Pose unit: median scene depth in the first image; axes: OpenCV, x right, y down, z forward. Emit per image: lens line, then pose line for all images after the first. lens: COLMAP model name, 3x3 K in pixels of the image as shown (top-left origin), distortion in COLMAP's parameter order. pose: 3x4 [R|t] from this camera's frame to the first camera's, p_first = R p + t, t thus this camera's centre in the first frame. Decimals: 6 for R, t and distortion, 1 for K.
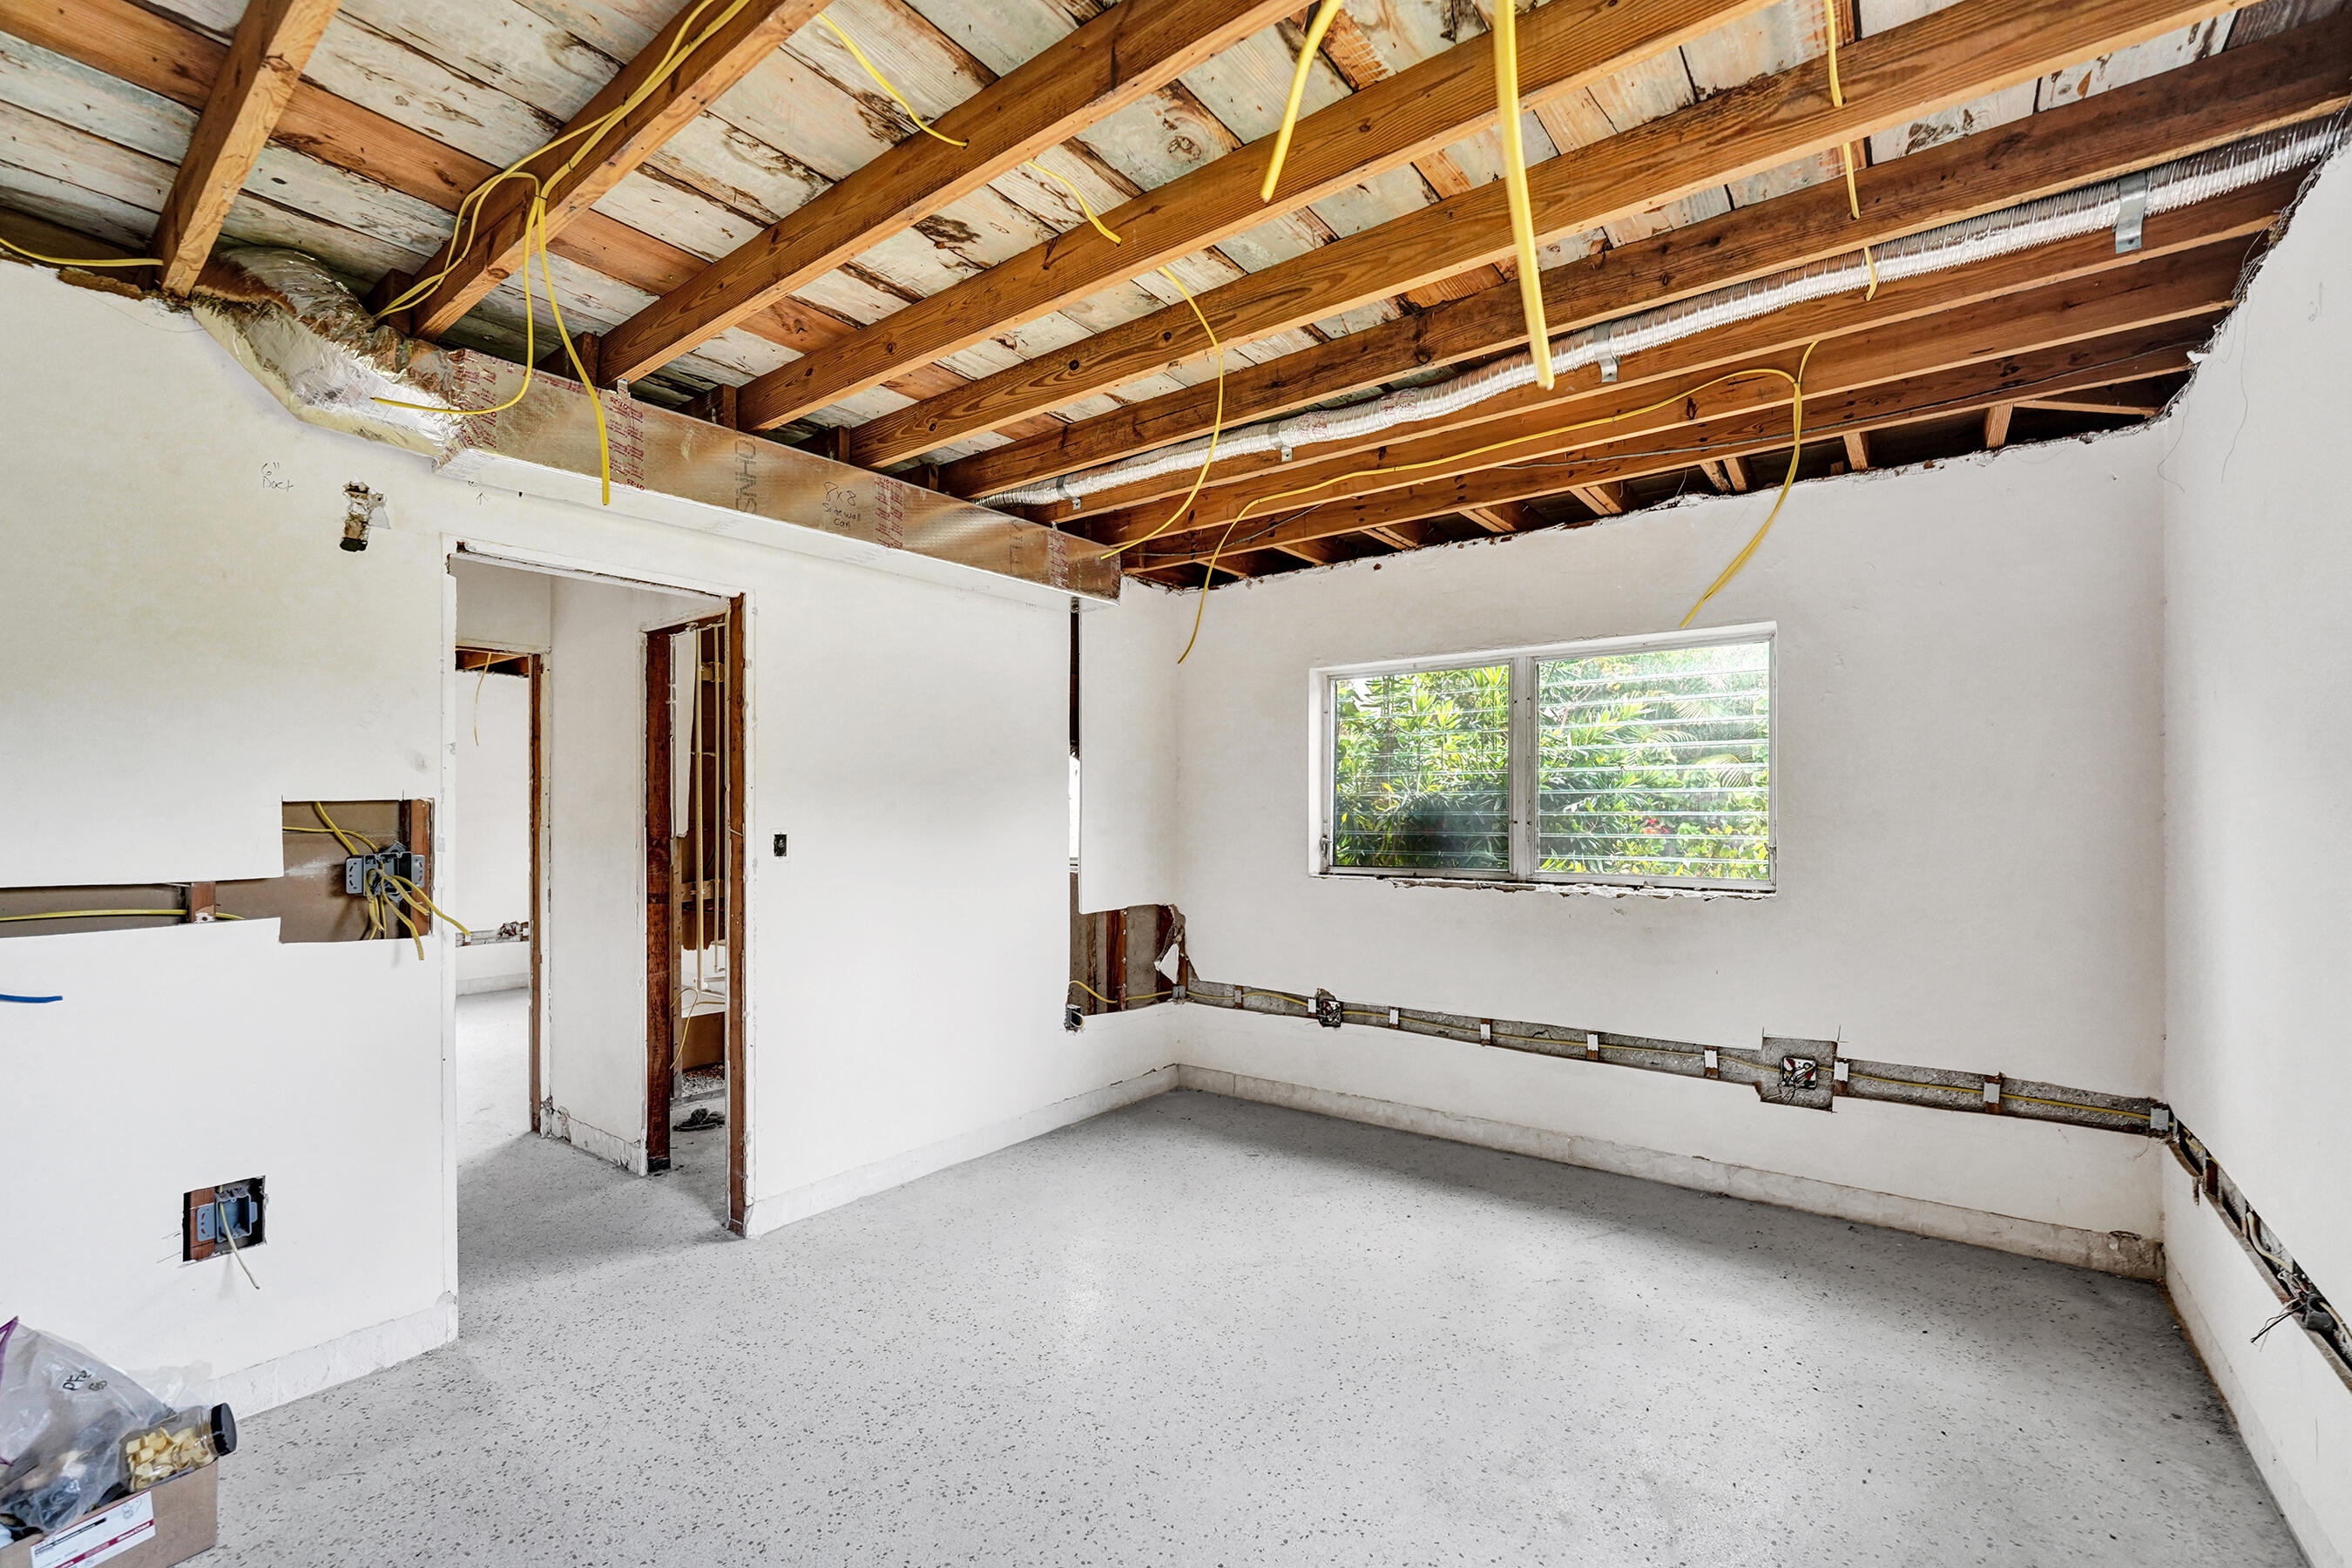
lens RADIAL K [[971.2, 0, 1172.9], [0, 971.2, 785.1], [0, 0, 1]] dist [-0.003425, -0.000300]
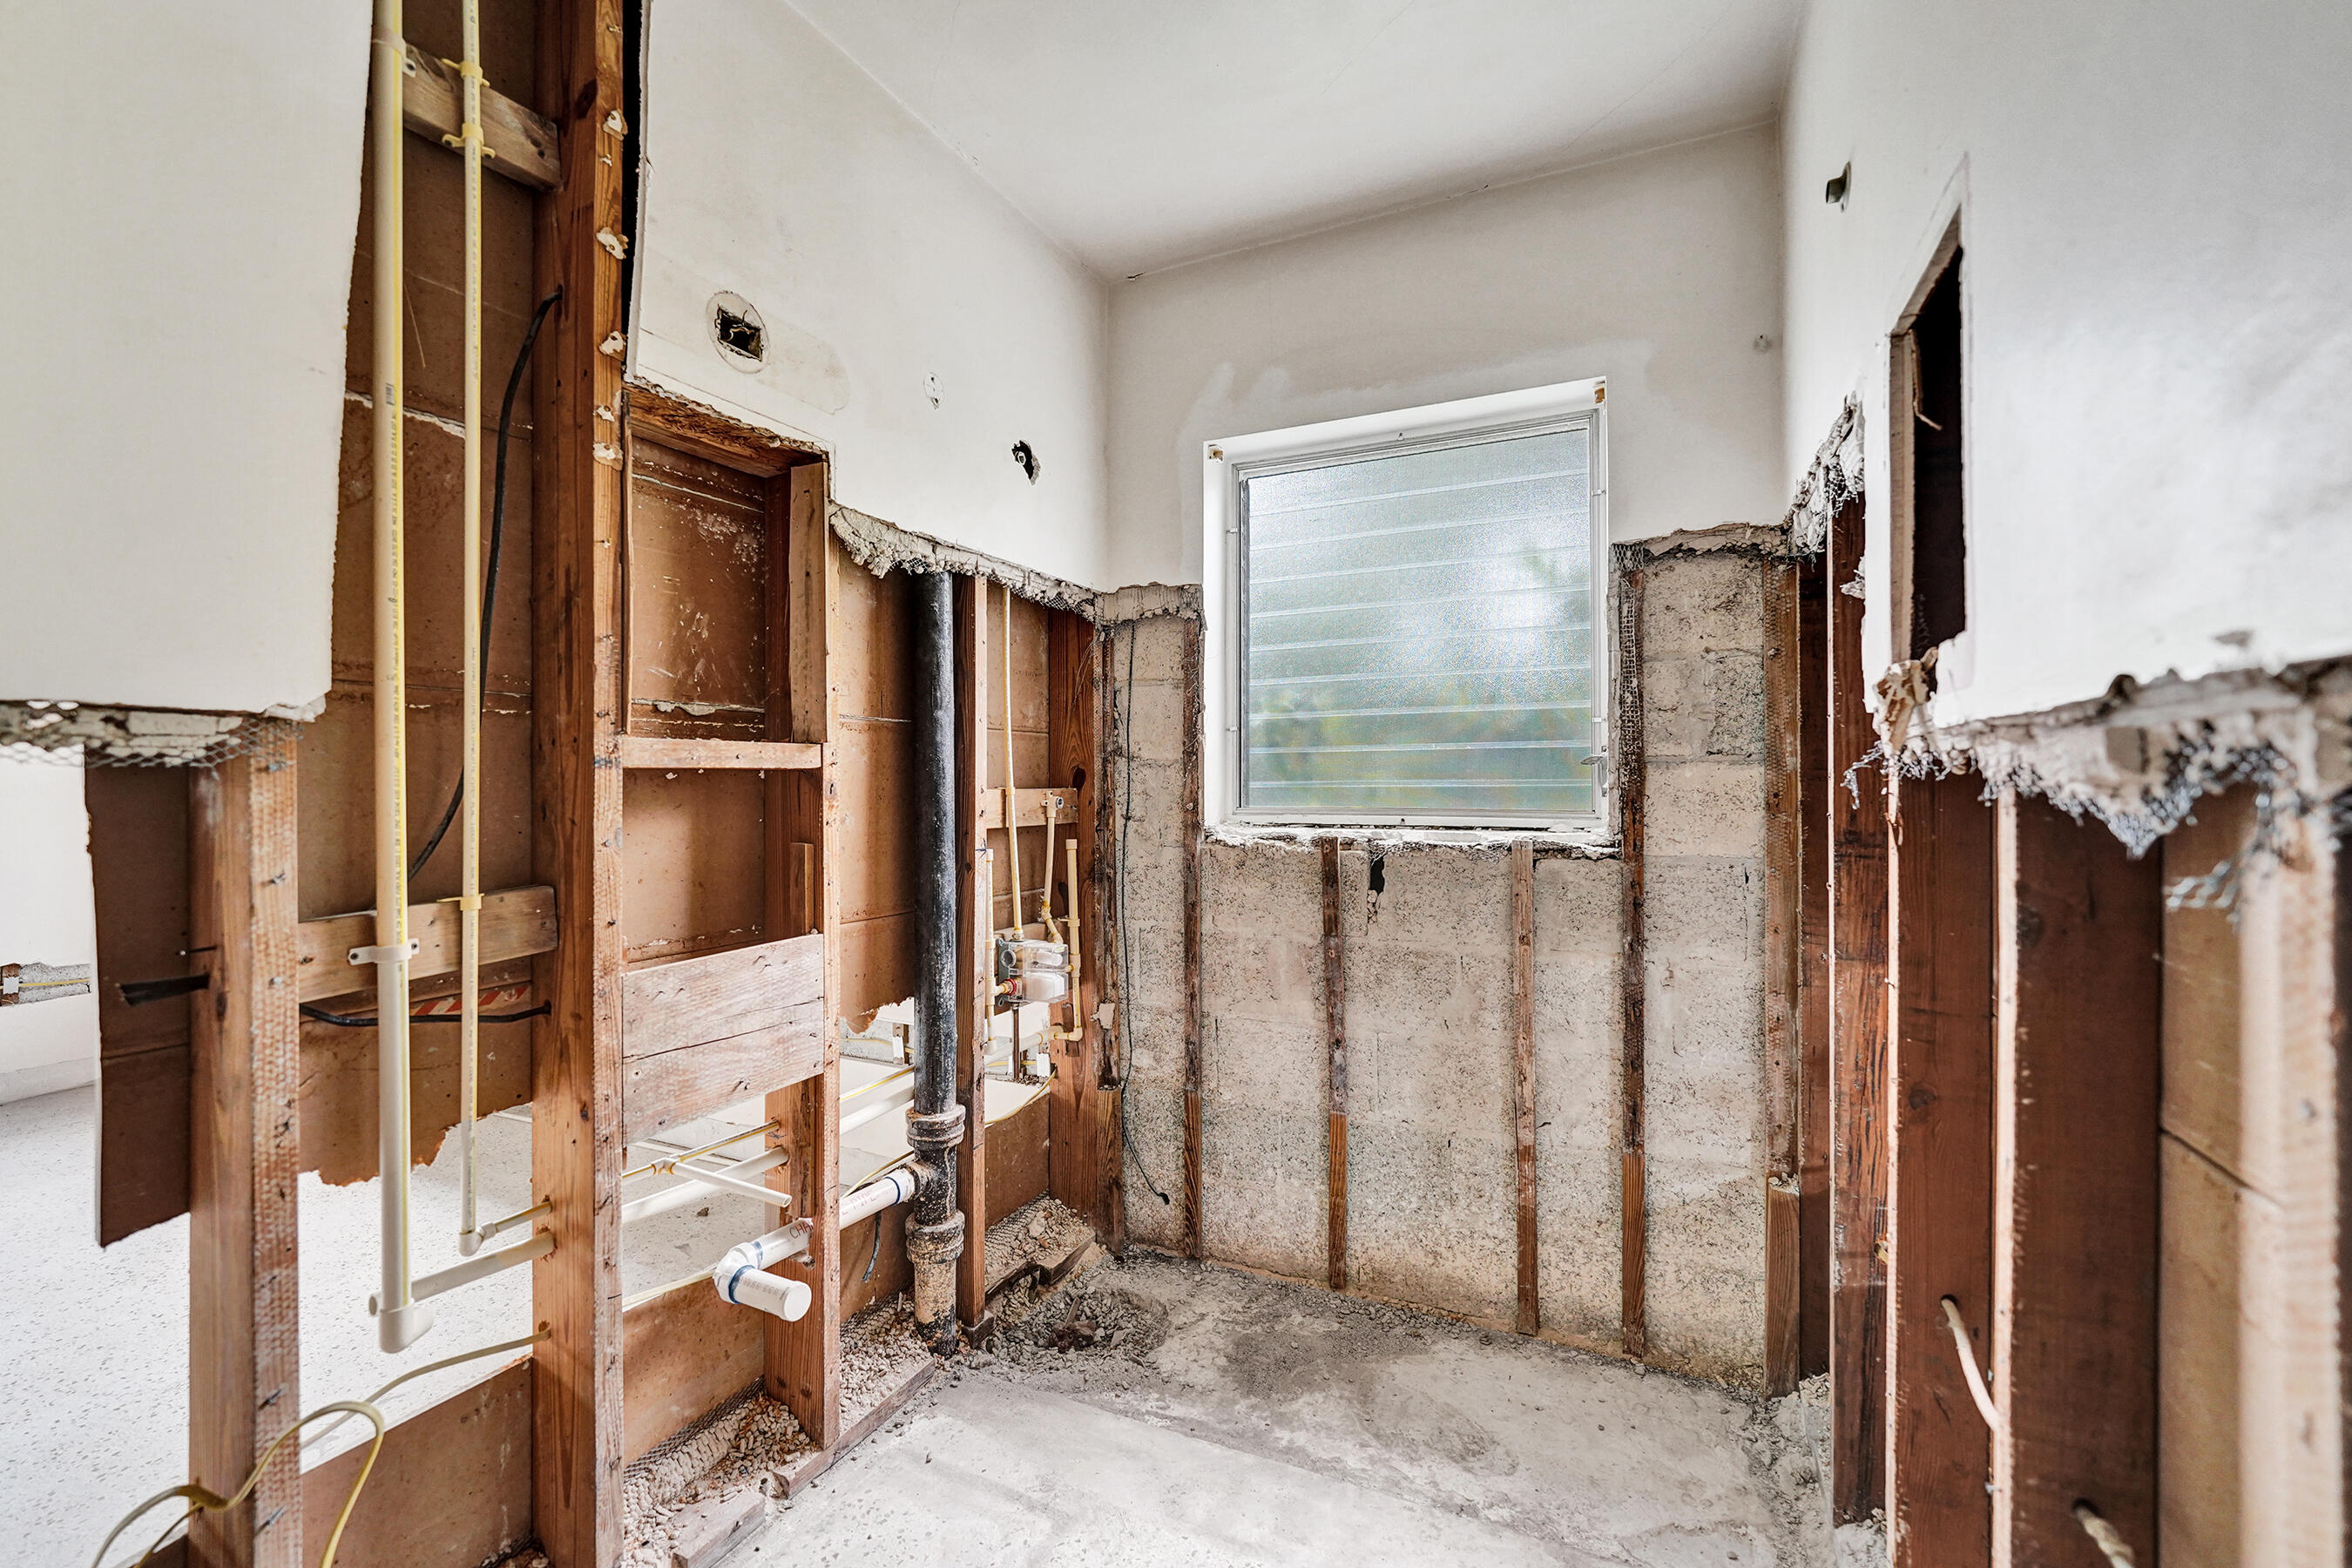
lens RADIAL K [[971.2, 0, 1179.6], [0, 971.2, 785.1], [0, 0, 1]] dist [-0.003425, -0.000300]
pose [[0.982087, -0.001627, 0.188421, -0.238862], [0.000123, 0.999968, 0.007996, 0.046054], [-0.188428, -0.007830, 0.982056, 0.511619]]
